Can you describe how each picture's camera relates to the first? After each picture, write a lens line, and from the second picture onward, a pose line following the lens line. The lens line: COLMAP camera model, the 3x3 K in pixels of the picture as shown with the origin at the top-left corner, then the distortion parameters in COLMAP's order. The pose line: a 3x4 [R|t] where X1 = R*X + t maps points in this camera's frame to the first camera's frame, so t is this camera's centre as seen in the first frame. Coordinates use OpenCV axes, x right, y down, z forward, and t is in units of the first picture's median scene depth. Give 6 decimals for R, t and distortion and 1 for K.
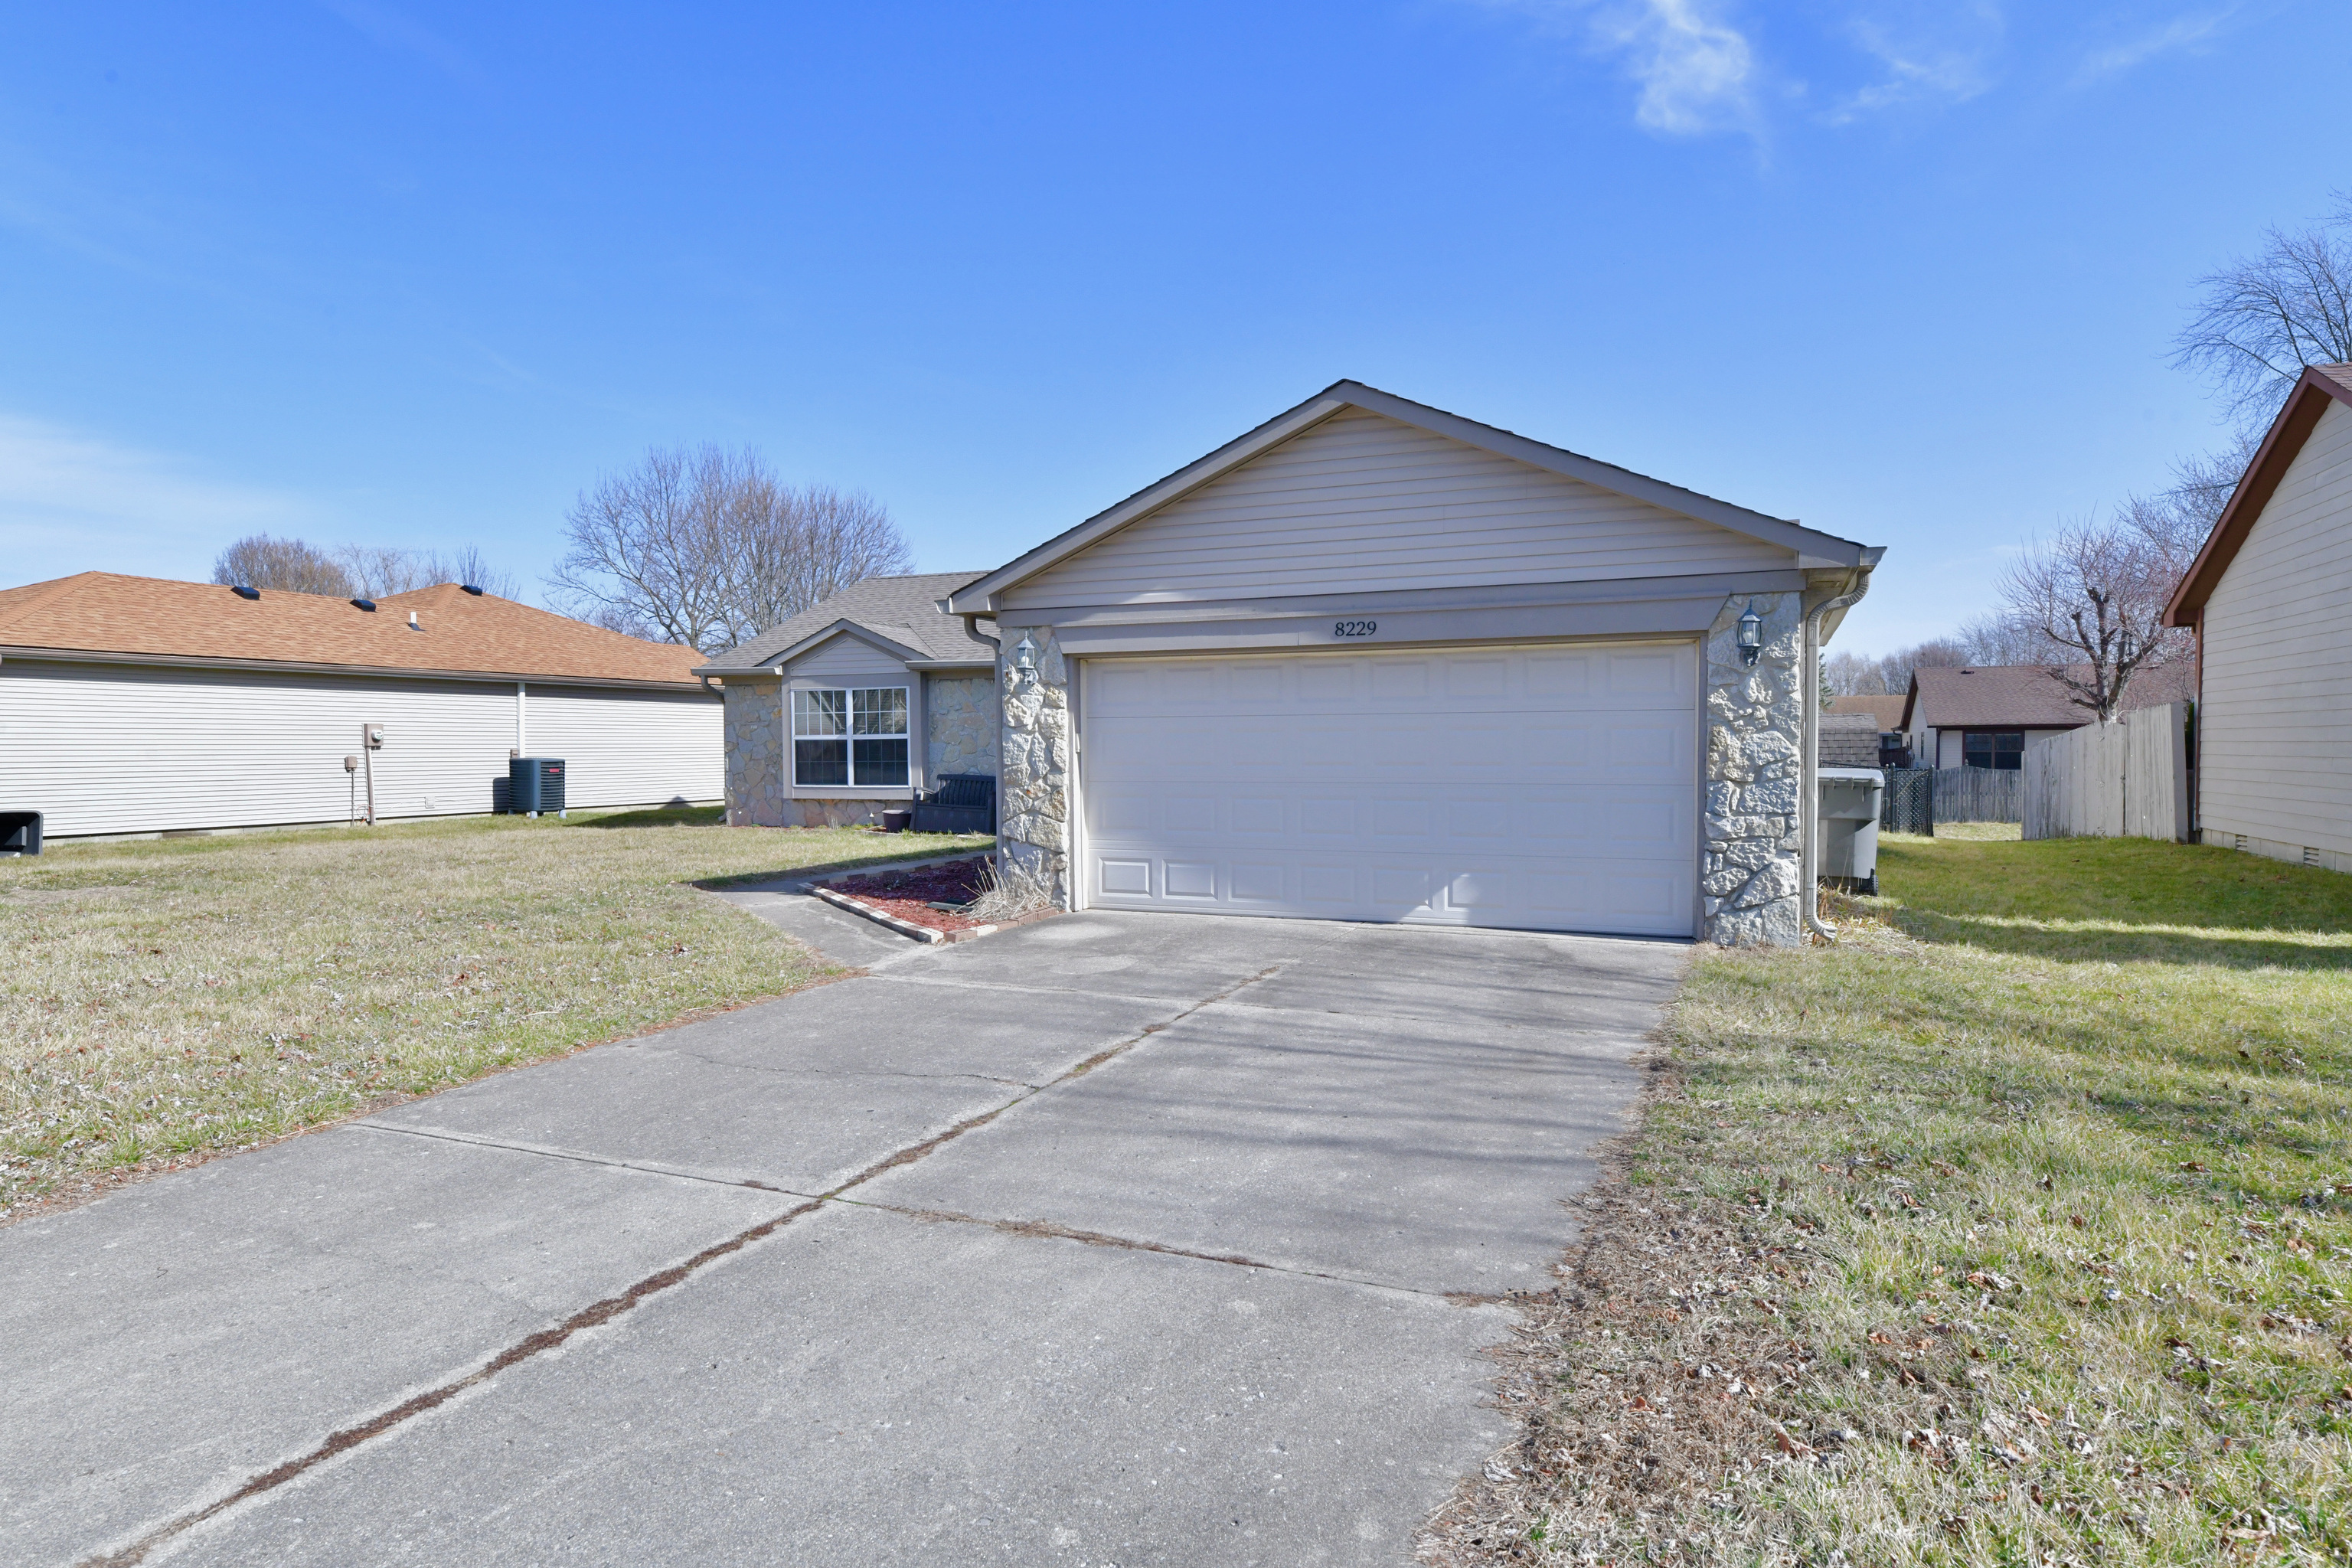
lens RADIAL K [[1367.6, 0, 1176.0], [0, 1367.6, 784.0], [0, 0, 1]] dist [-0.001763, -0.000510]
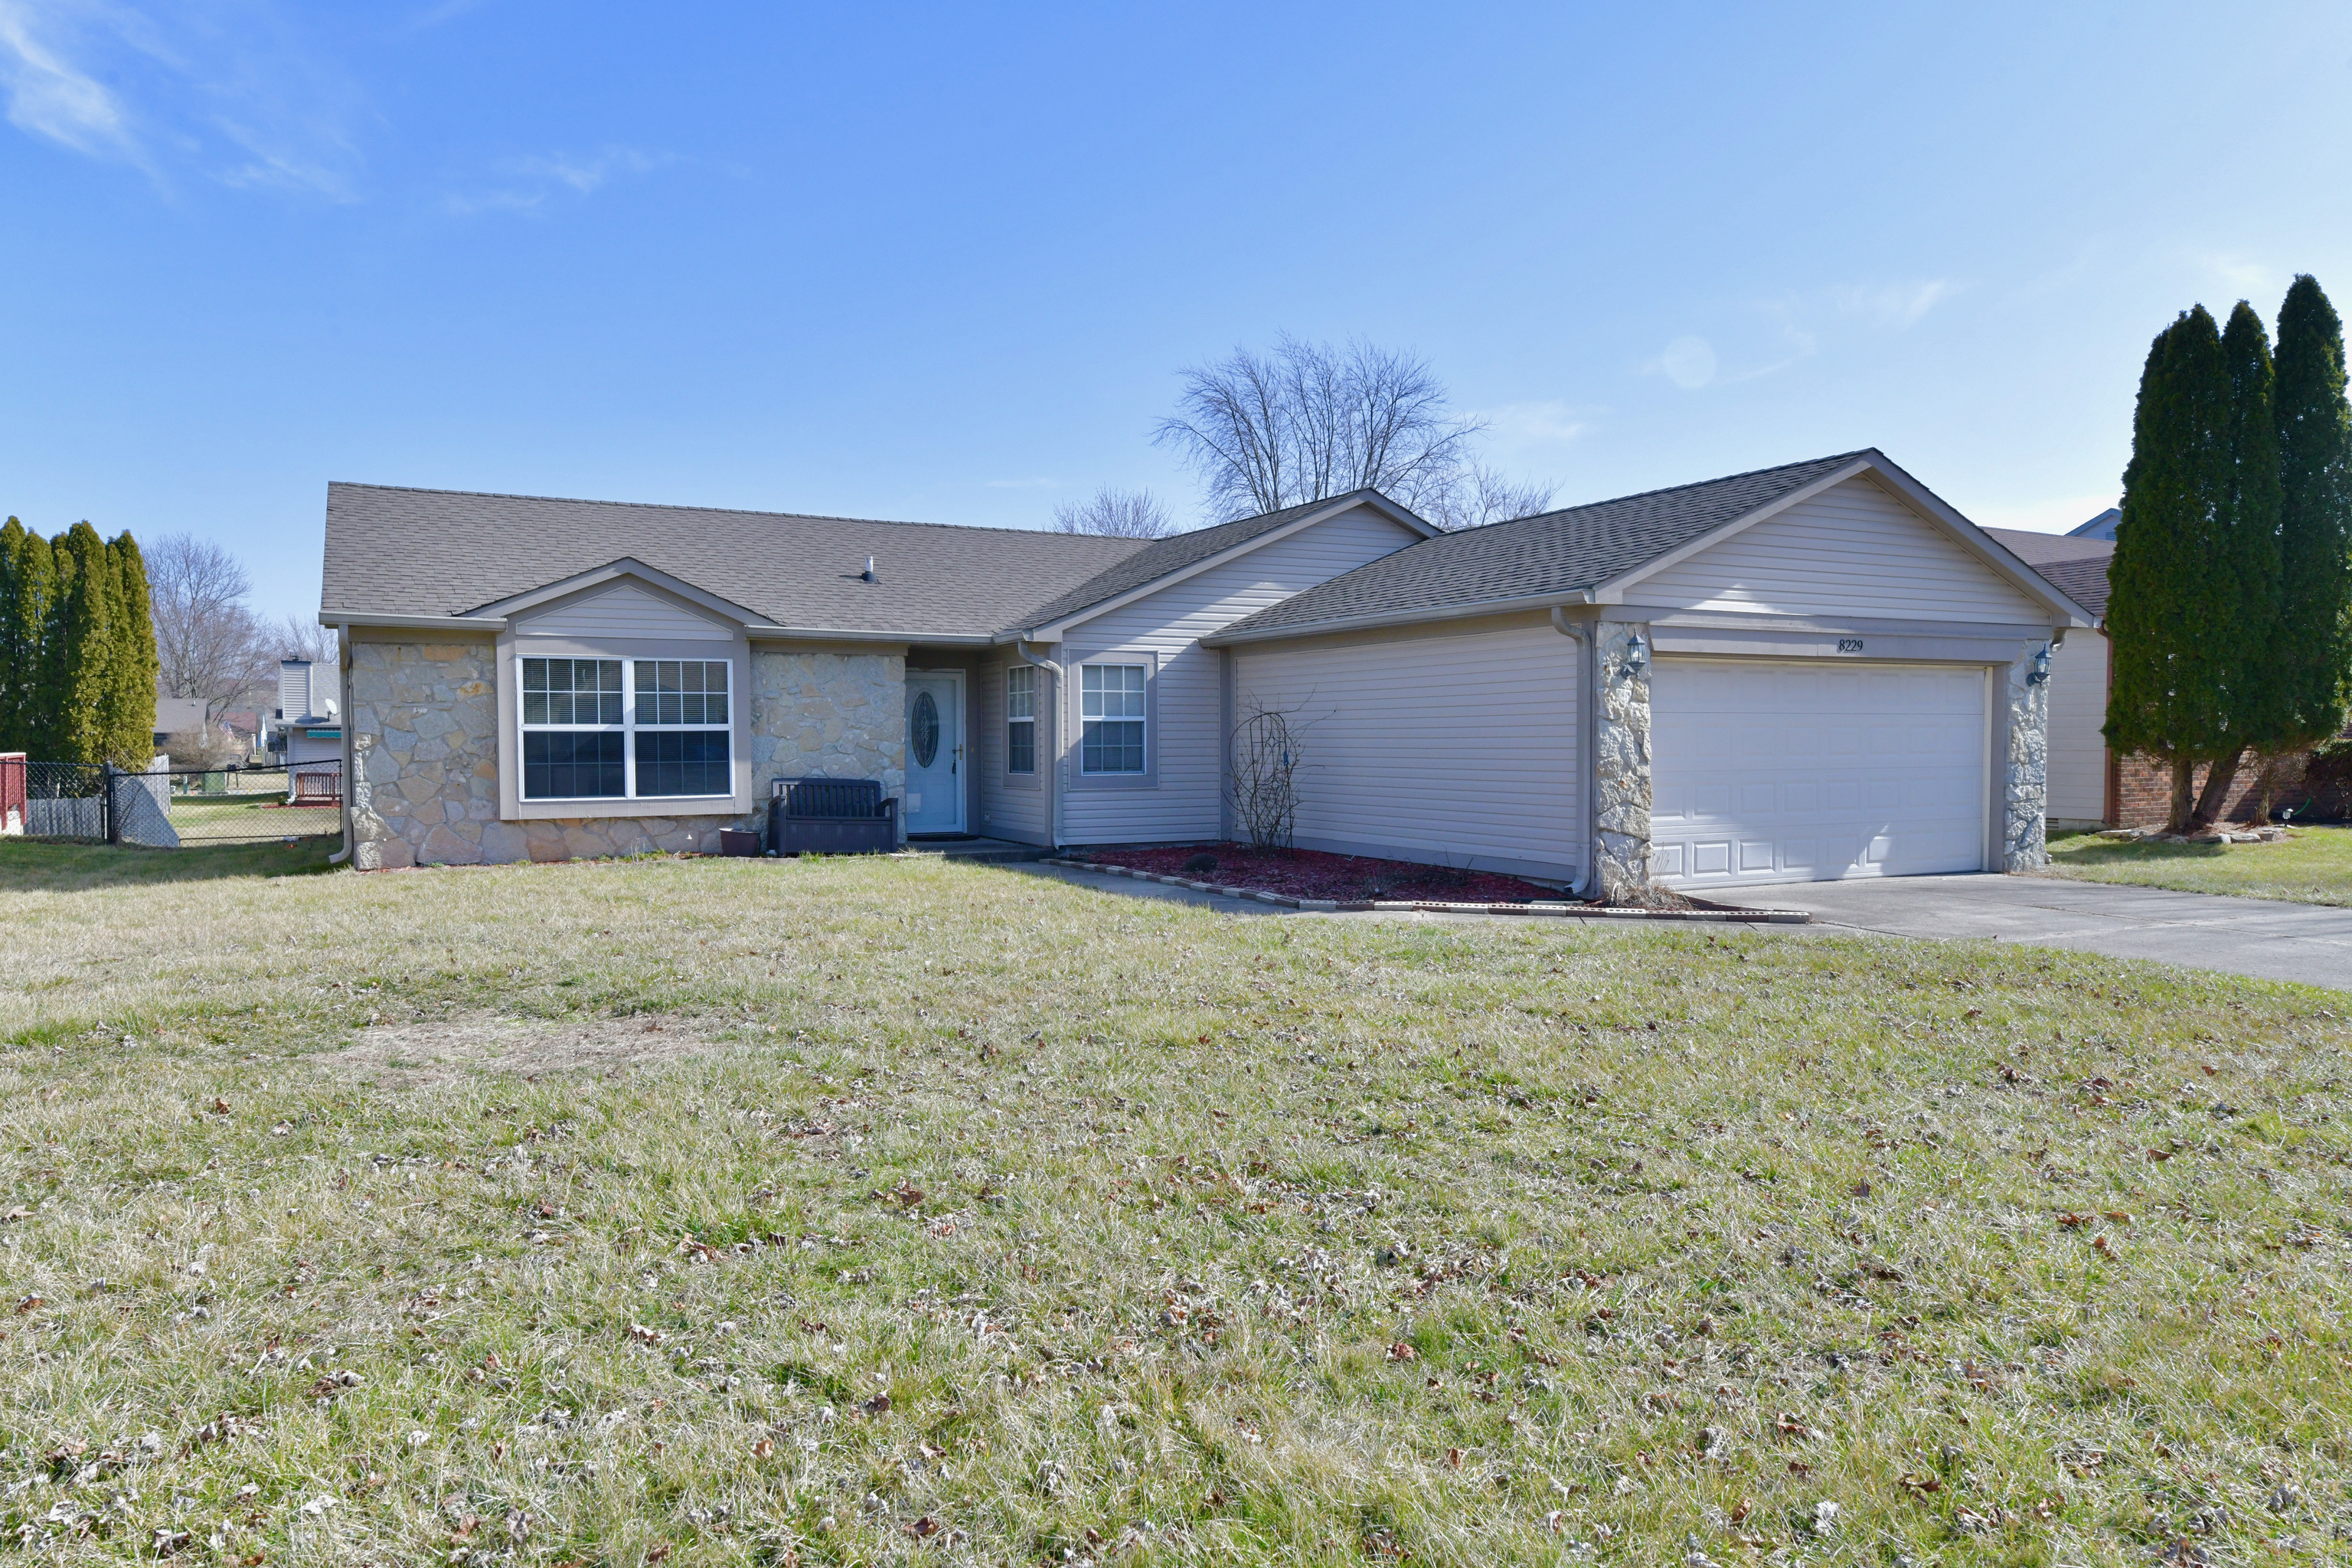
lens RADIAL K [[1491.0, 0, 1176.0], [0, 1491.0, 784.0], [0, 0, 1]] dist [0.002102, 0.000551]
pose [[0.632326, -0.019649, 0.774453, -1.193160], [0.021985, 0.999731, 0.007415, -0.009251], [-0.774390, 0.012338, 0.632588, 0.557463]]
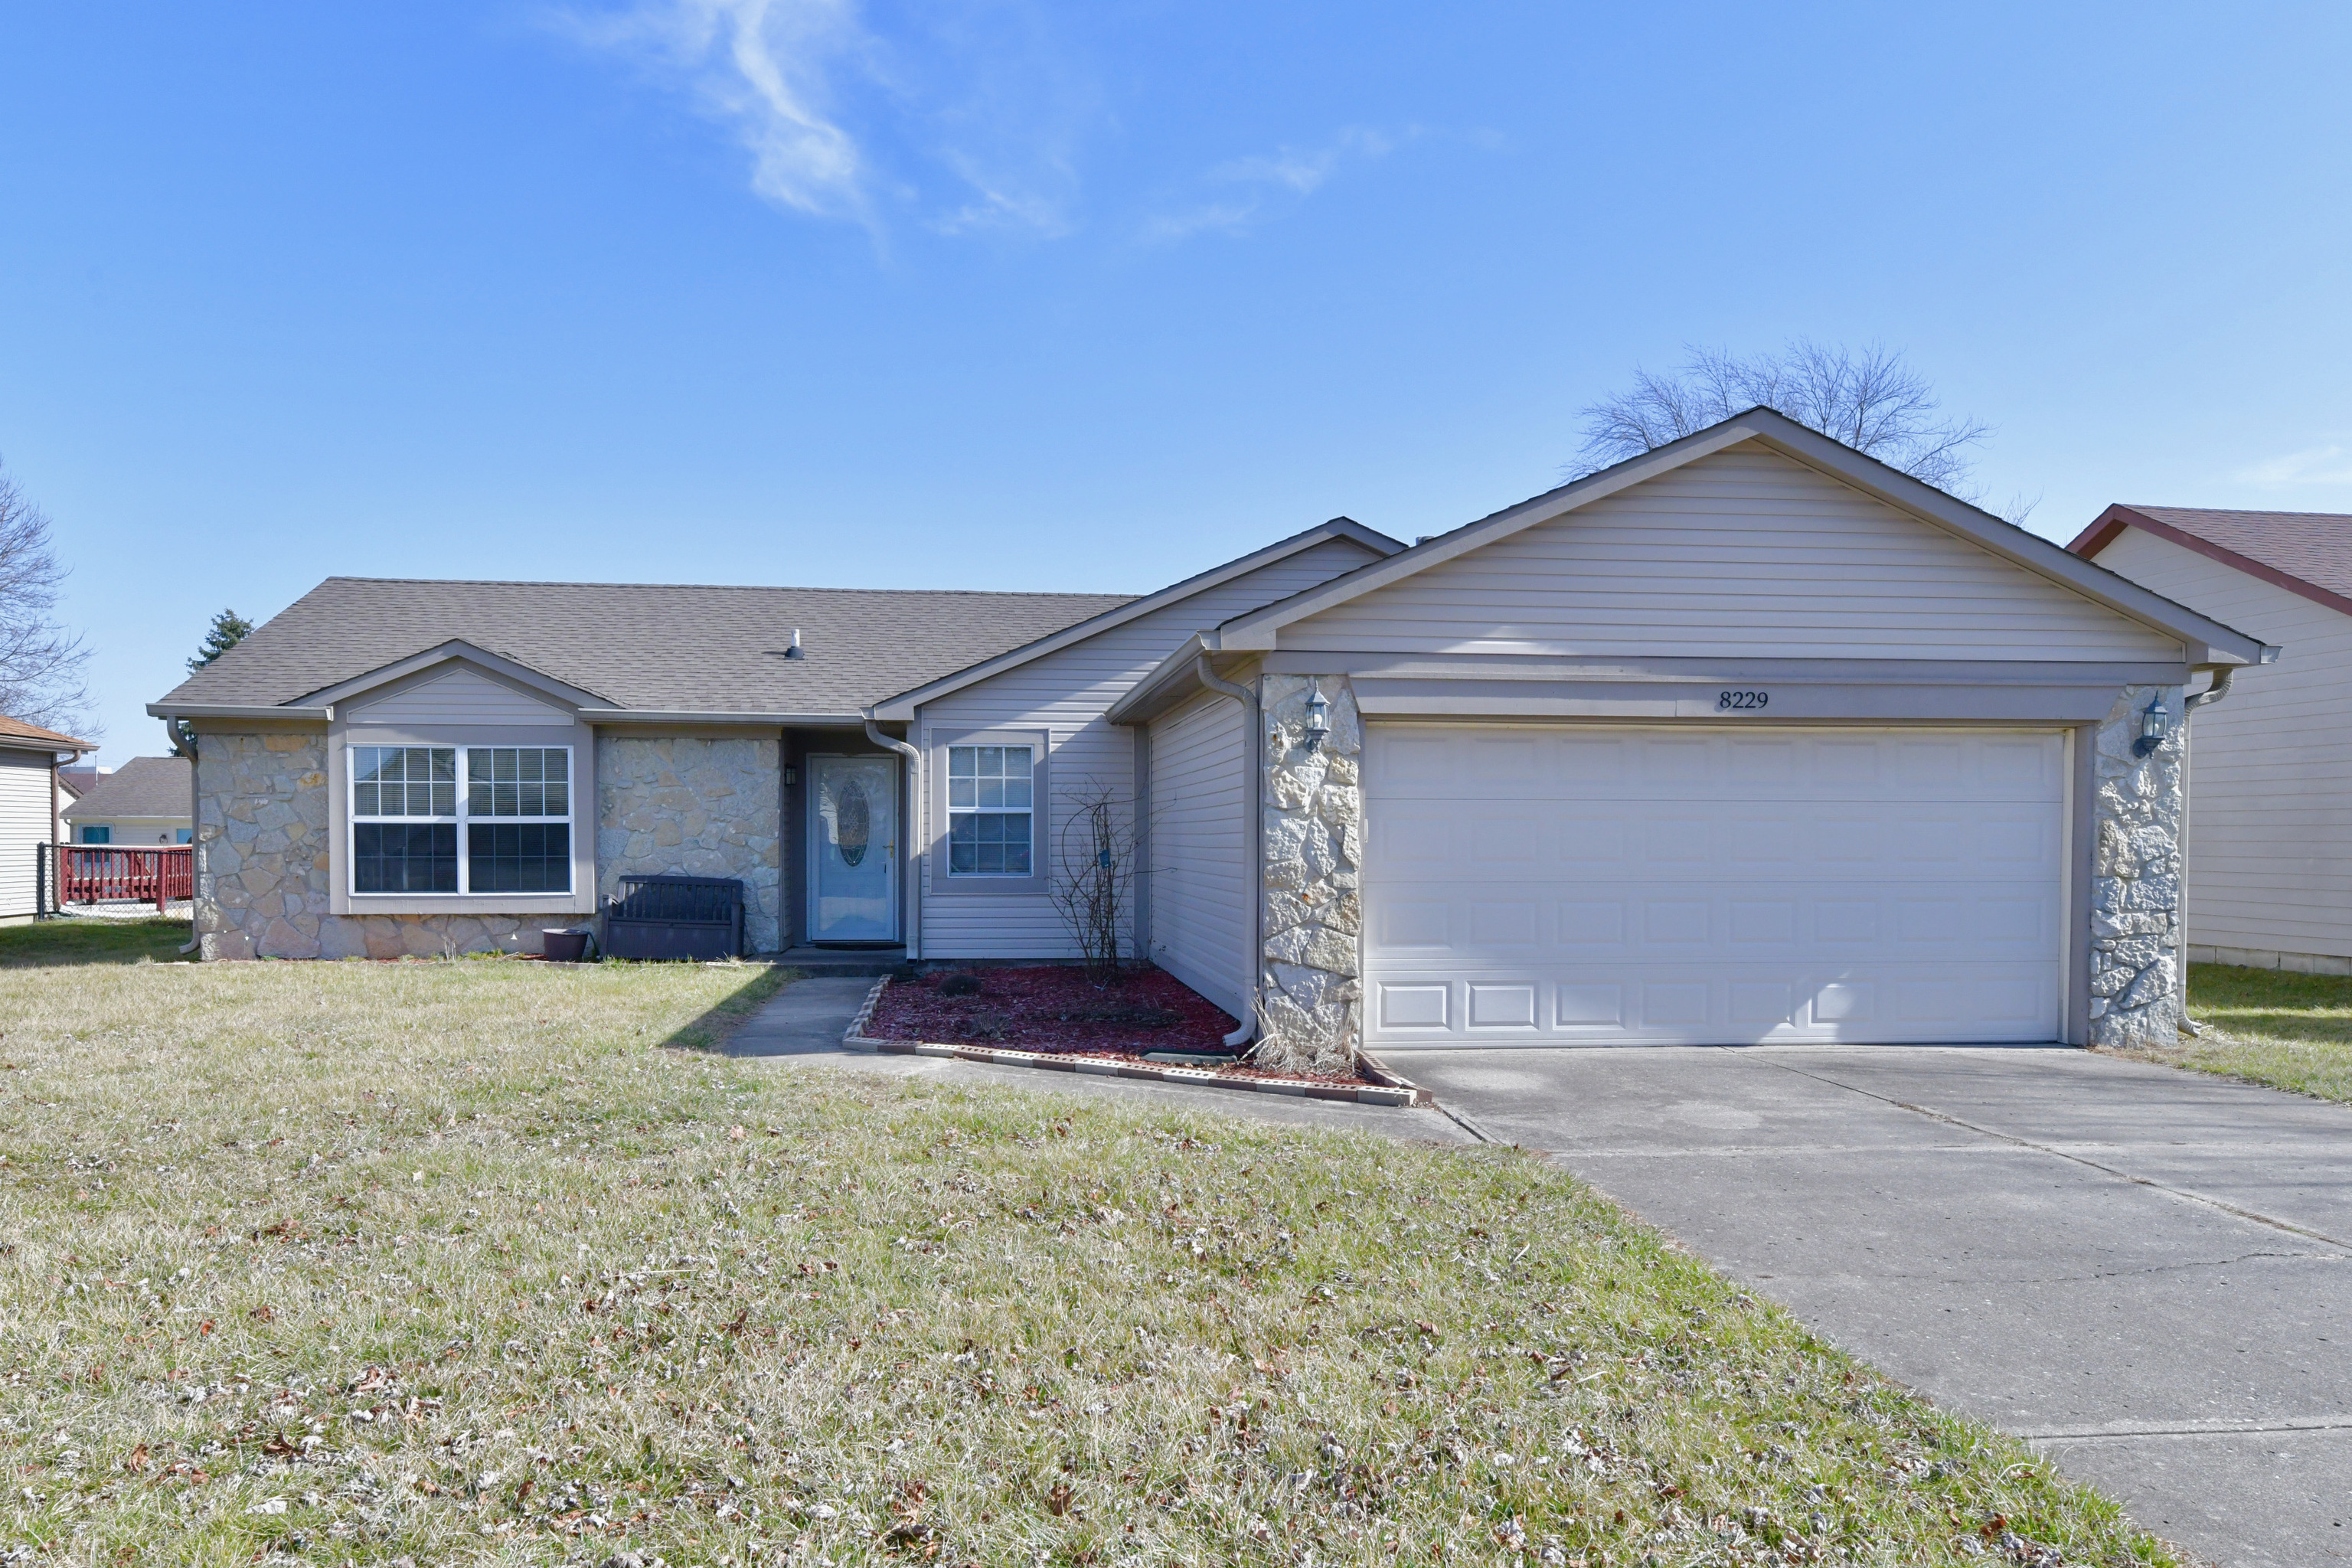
lens RADIAL K [[1657.6, 0, 1156.4], [0, 1657.6, 871.9], [0, 0, 1]] dist [0.002475, 0.000924]
pose [[0.868739, -0.002734, 0.495263, -0.629363], [0.007177, 0.999949, -0.007069, -0.001939], [-0.495219, 0.009696, 0.868714, 0.260080]]
